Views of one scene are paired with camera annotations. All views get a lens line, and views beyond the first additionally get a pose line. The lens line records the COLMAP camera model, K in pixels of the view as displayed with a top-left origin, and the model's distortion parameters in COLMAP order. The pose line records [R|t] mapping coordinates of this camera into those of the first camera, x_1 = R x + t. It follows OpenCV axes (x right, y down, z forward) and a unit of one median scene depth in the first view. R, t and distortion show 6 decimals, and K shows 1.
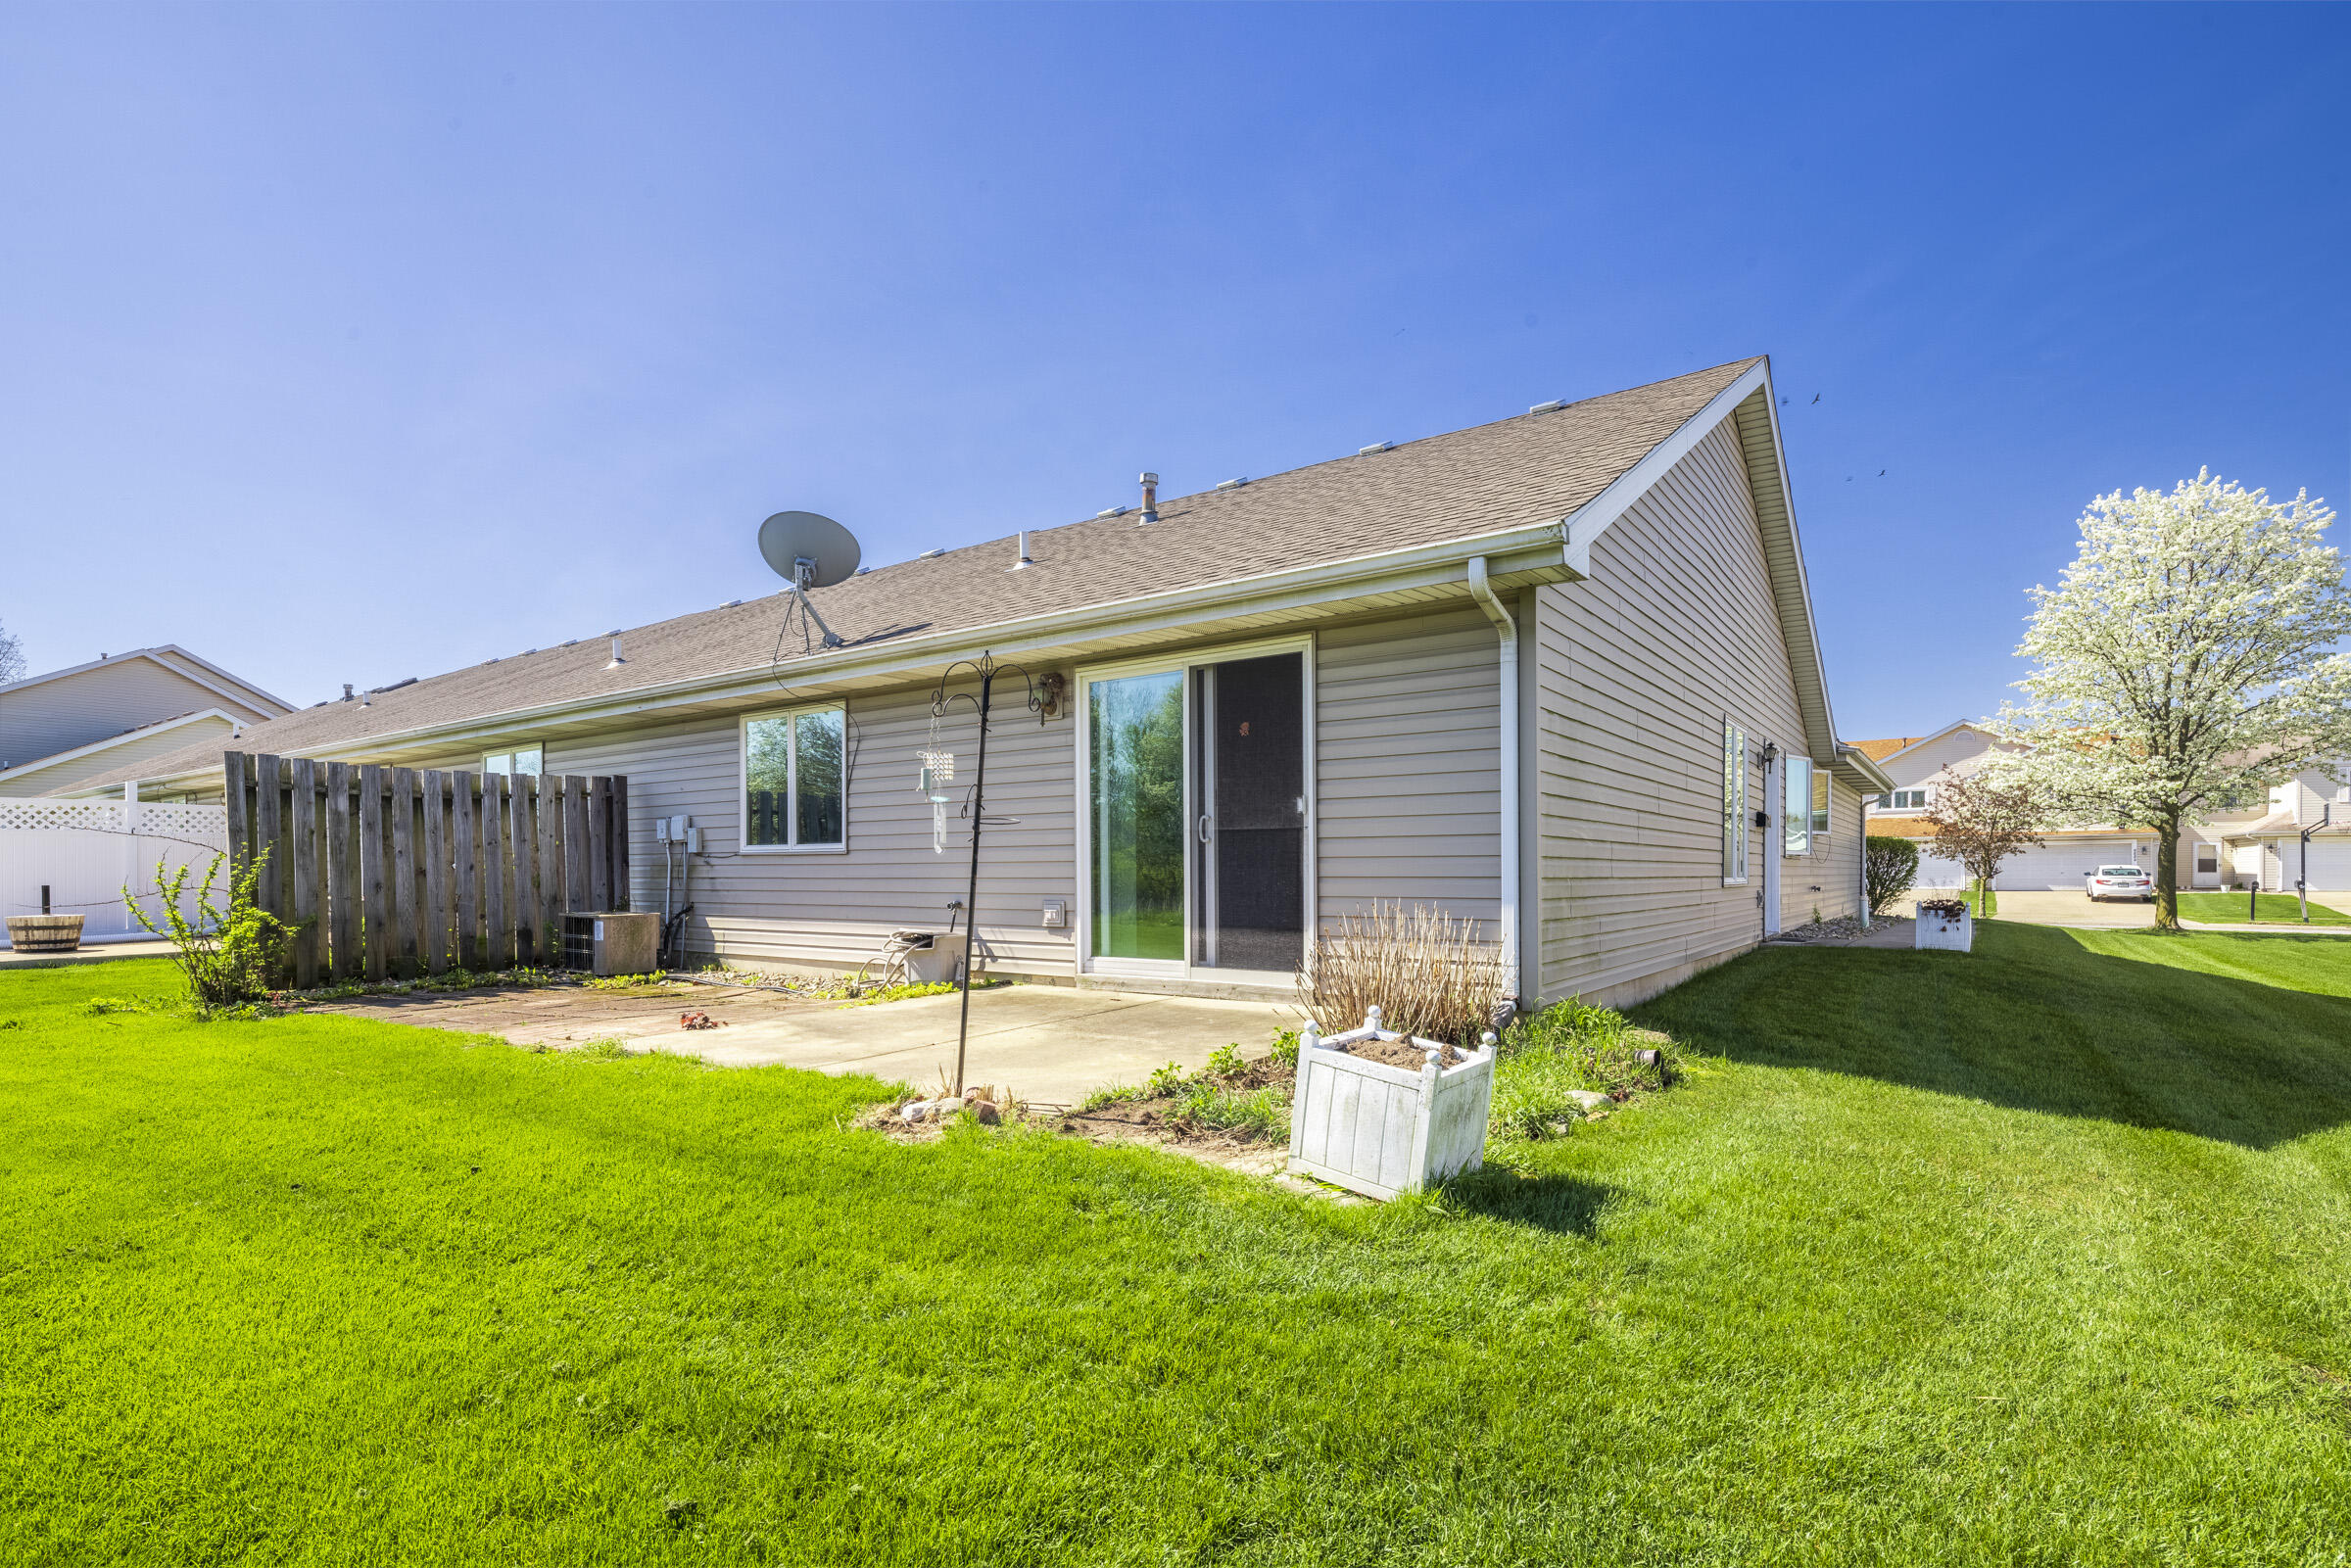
lens RADIAL K [[1122.4, 0, 1174.3], [0, 1122.4, 883.9], [0, 0, 1]] dist [0.000135, -0.000525]
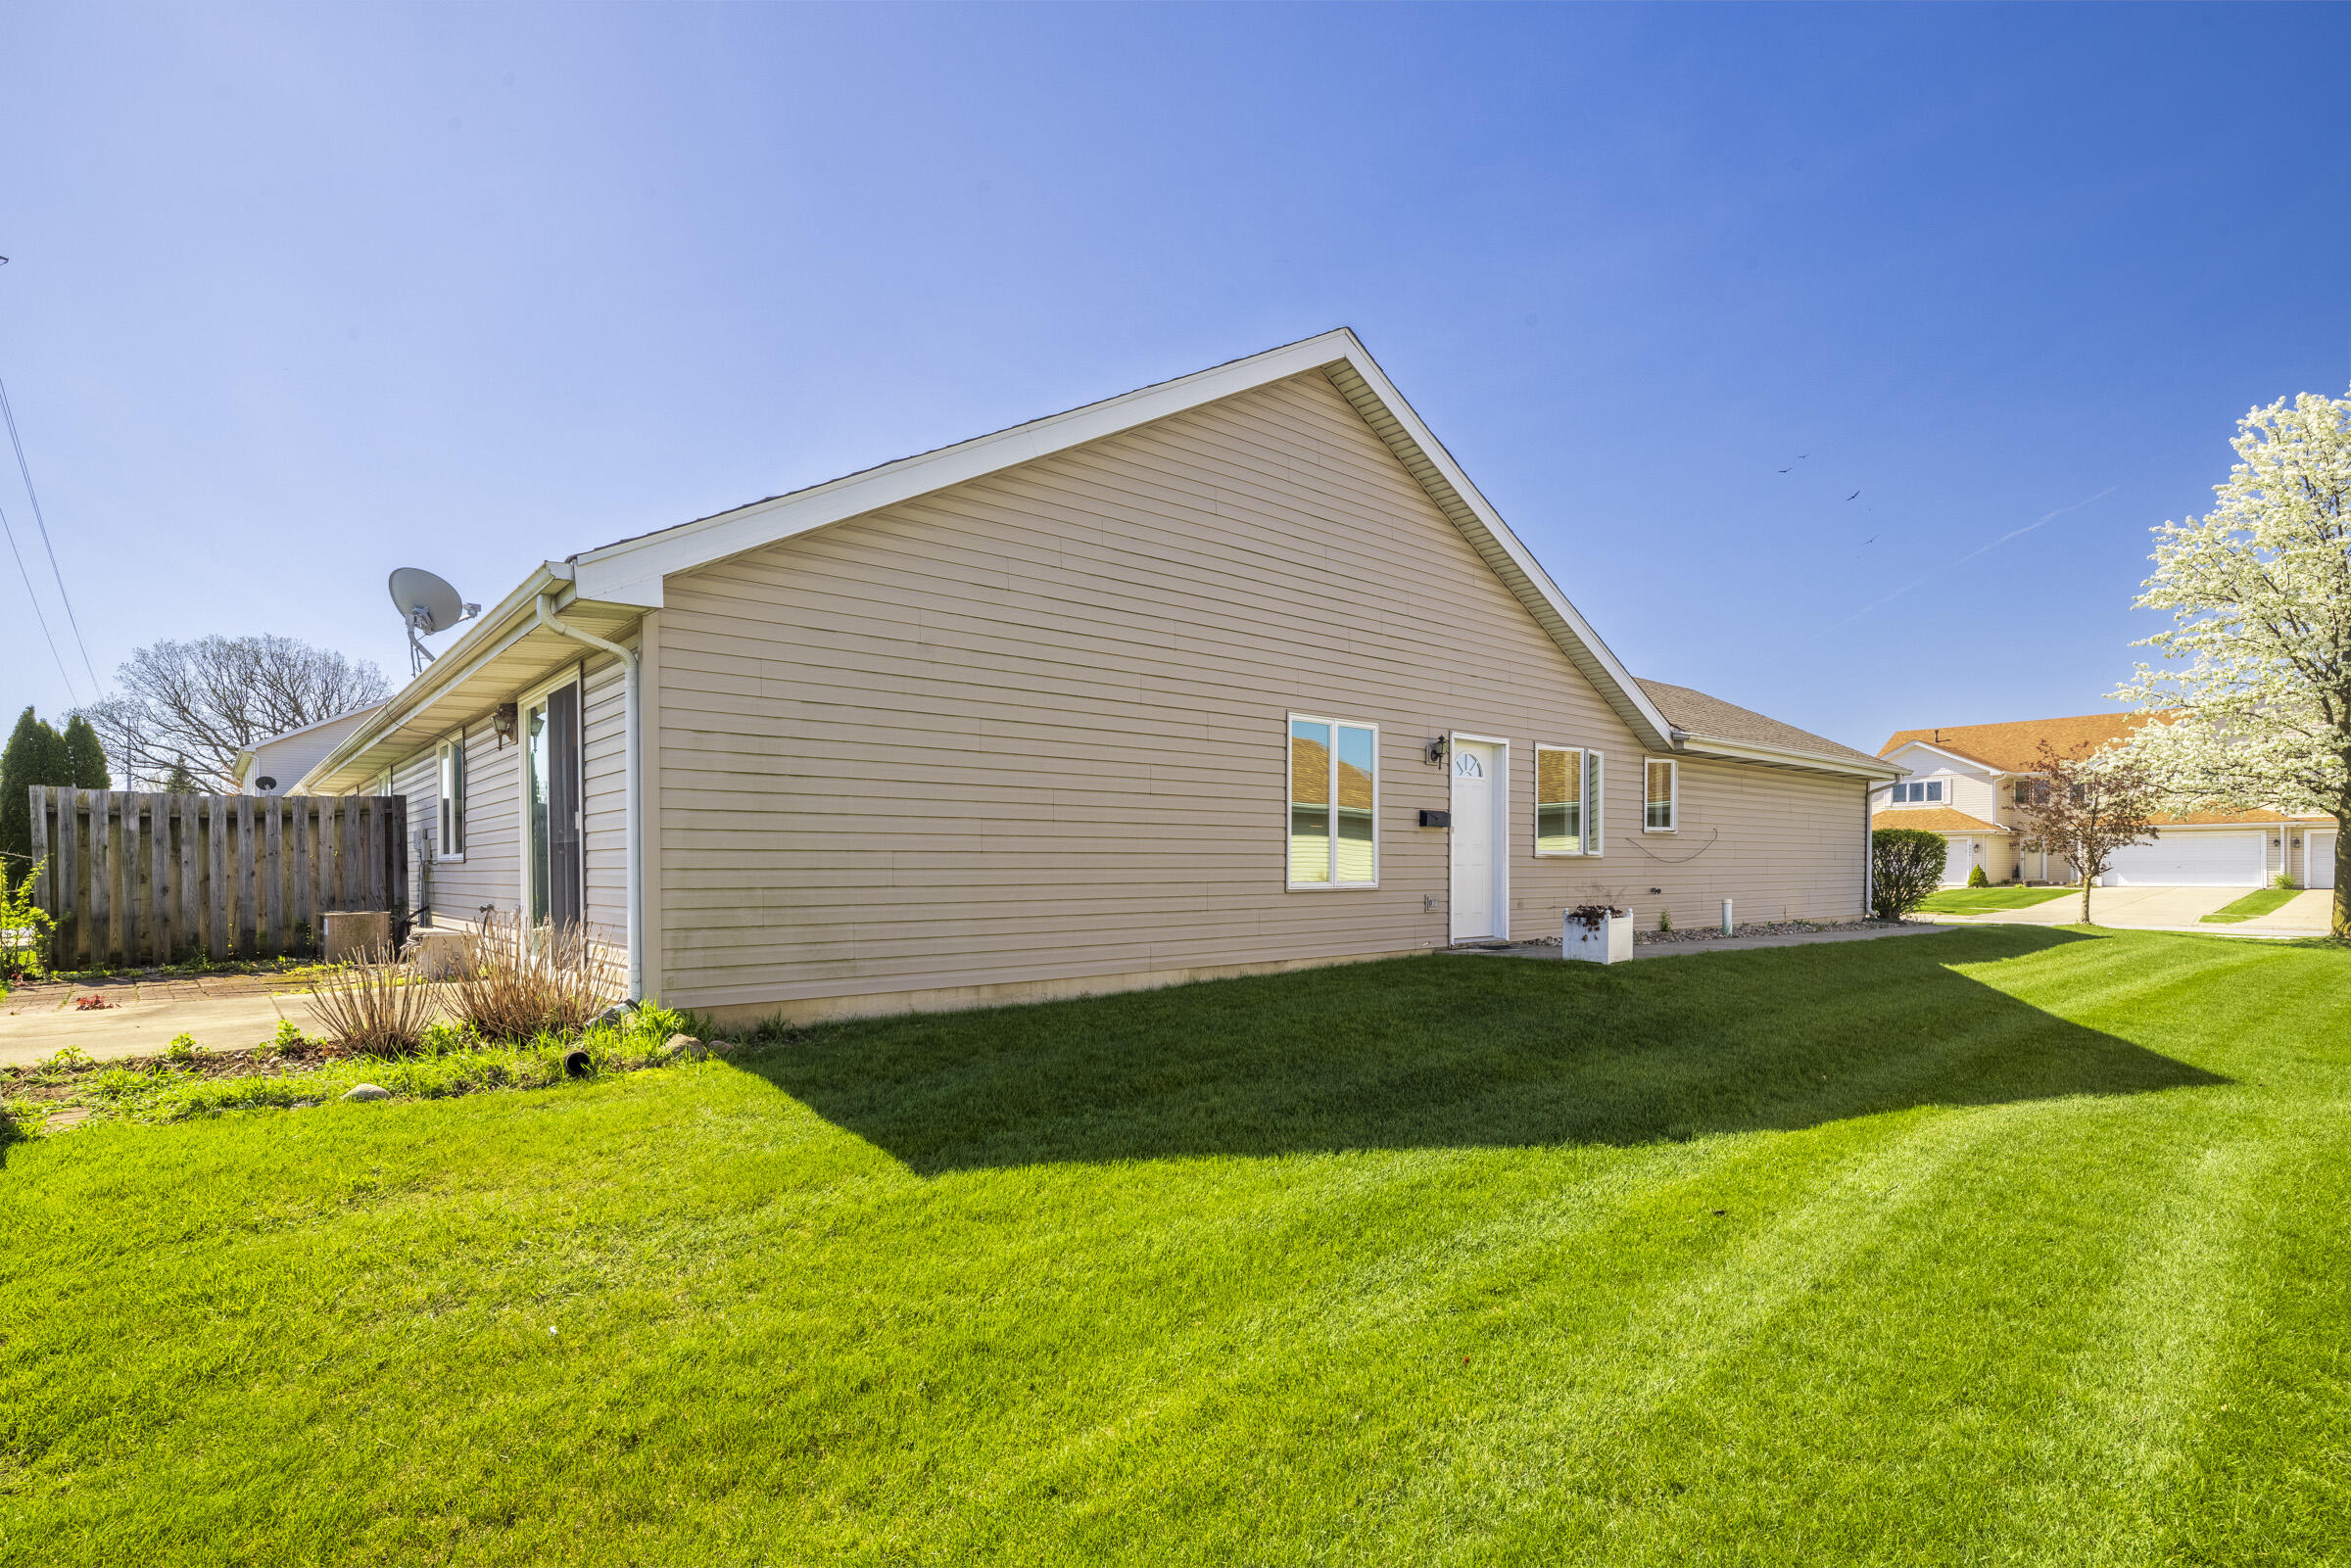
lens RADIAL K [[1128.7, 0, 1166.9], [0, 1128.7, 887.7], [0, 0, 1]] dist [-0.004273, -0.001048]
pose [[0.971346, 0.001027, -0.237667, 0.731116], [0.000734, 0.999973, 0.007320, -0.009384], [0.237668, -0.007285, 0.971319, 0.053726]]
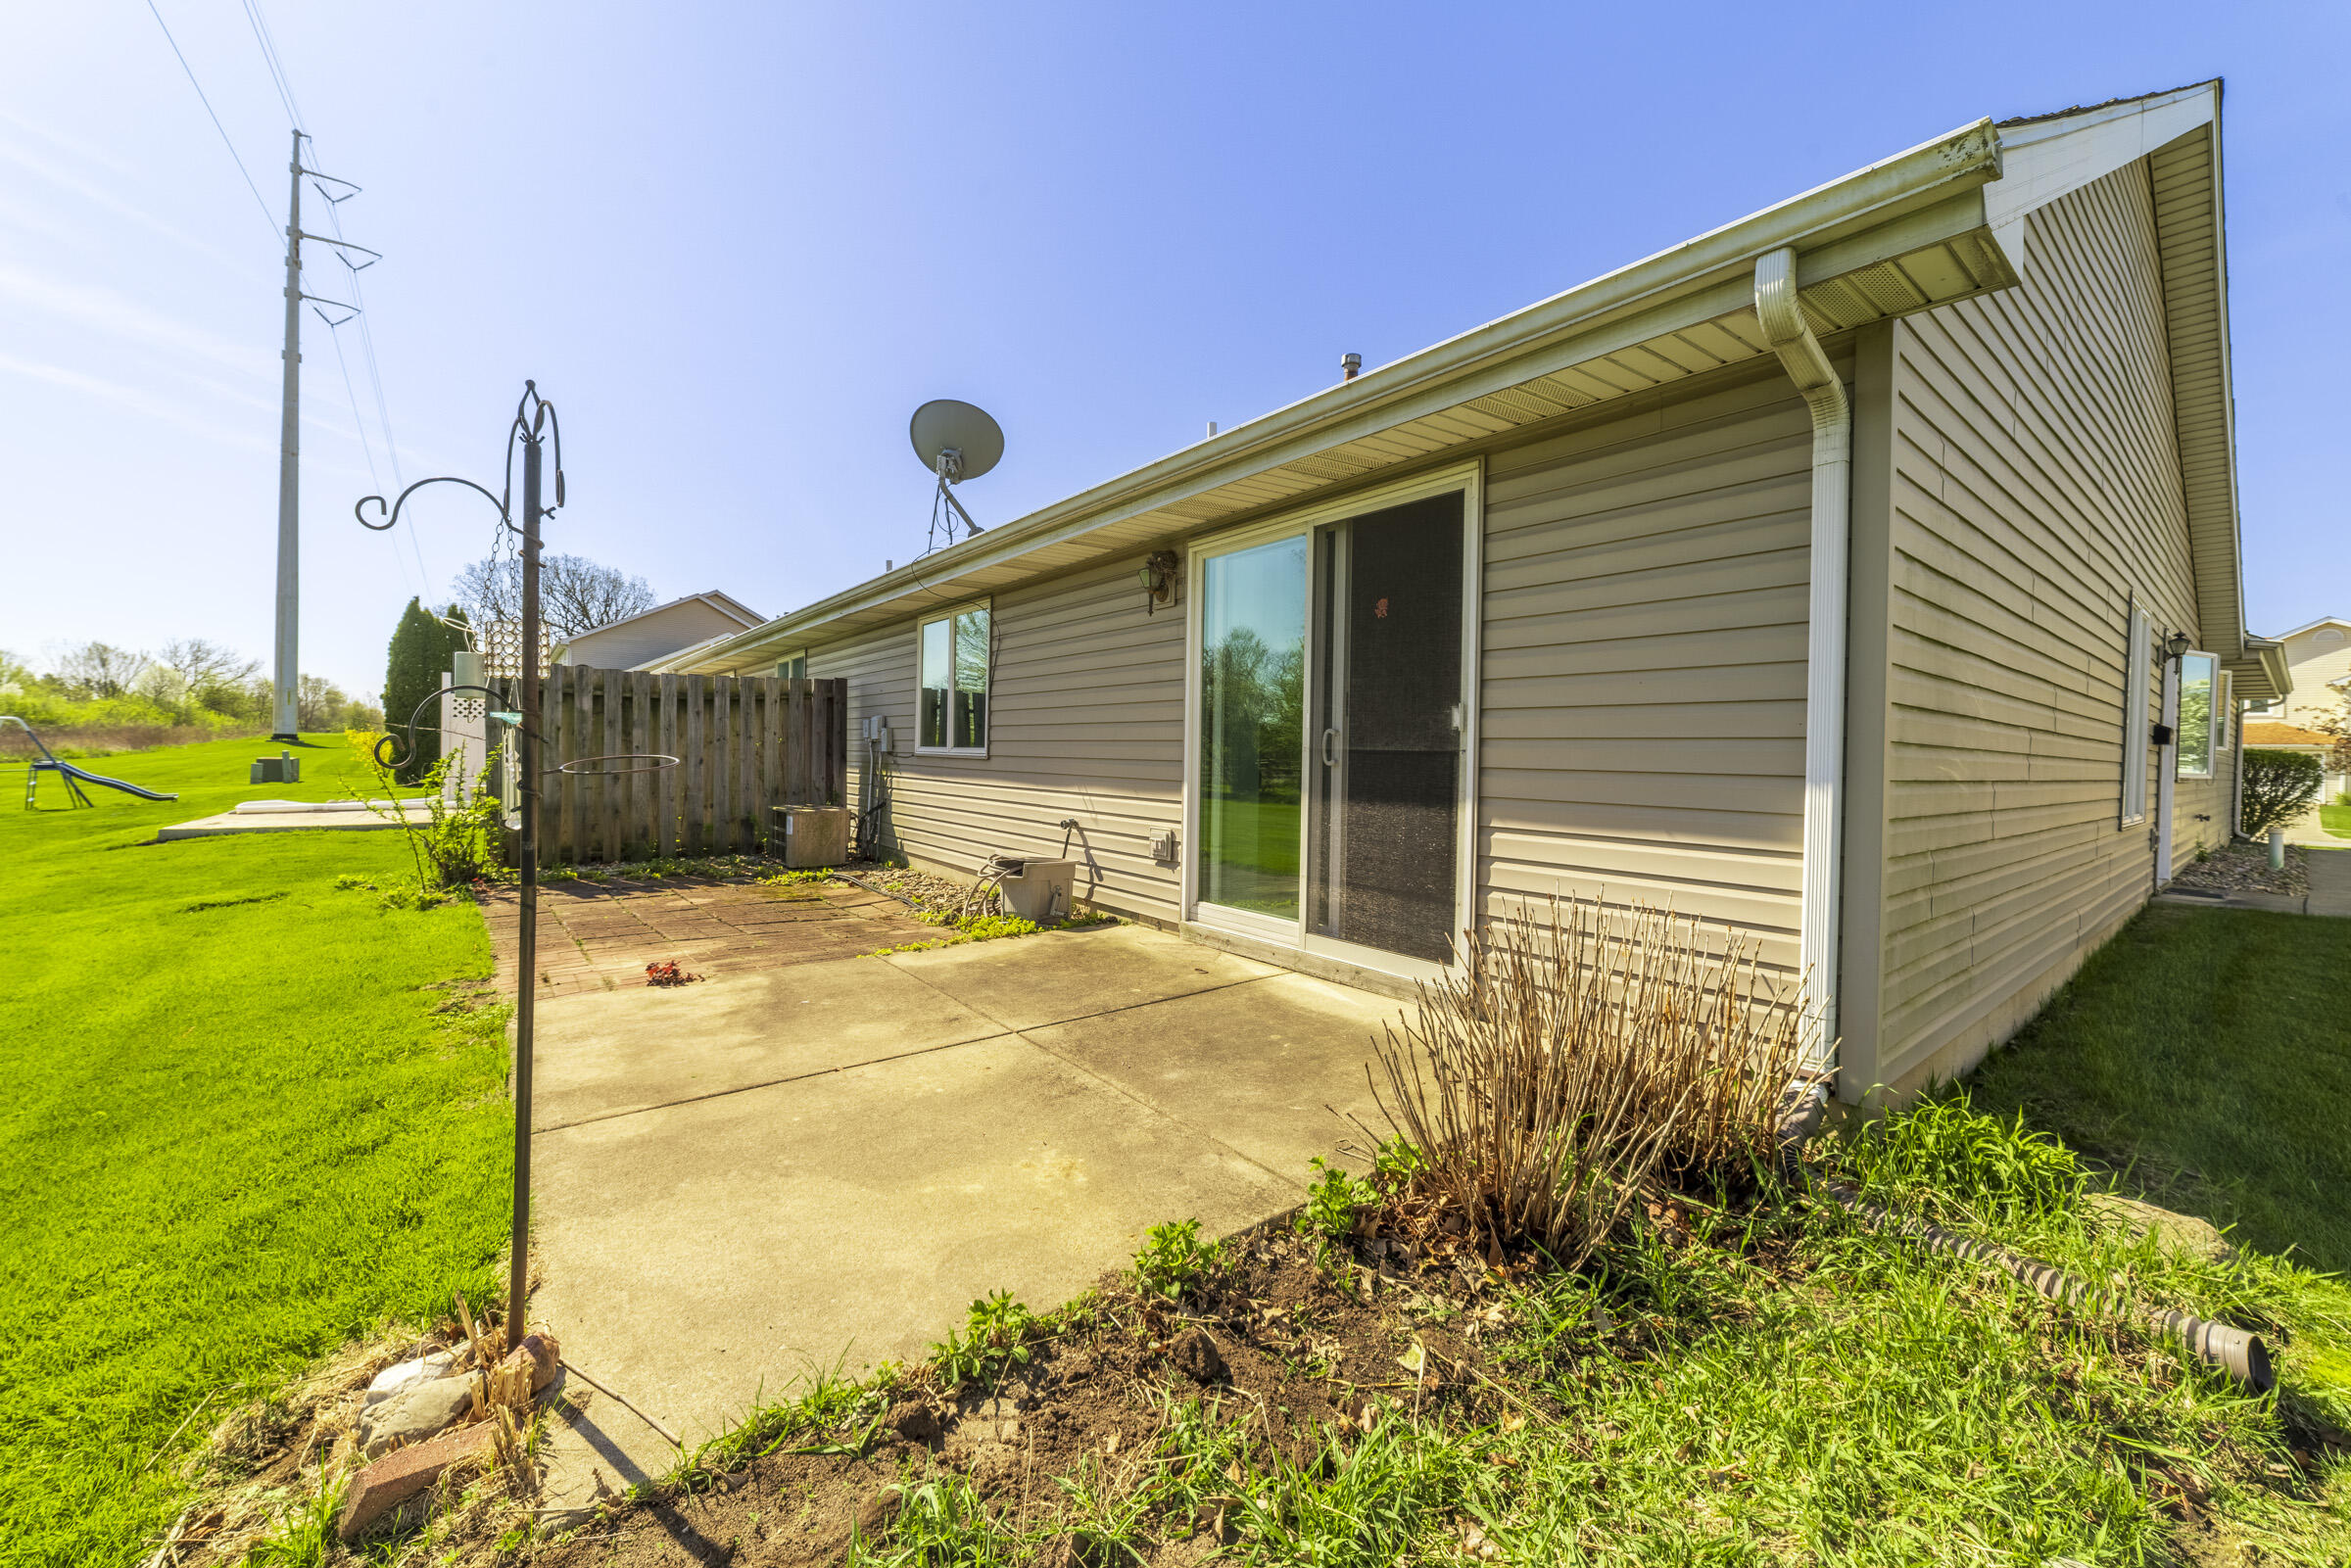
lens RADIAL K [[894.7, 0, 1171.7], [0, 894.7, 770.3], [0, 0, 1]] dist [-0.028078, 0.010444]
pose [[0.956167, 0.028481, -0.291433, 0.083567], [-0.027085, 0.999594, 0.008827, -0.030451], [0.291566, -0.000547, 0.956551, 0.345085]]
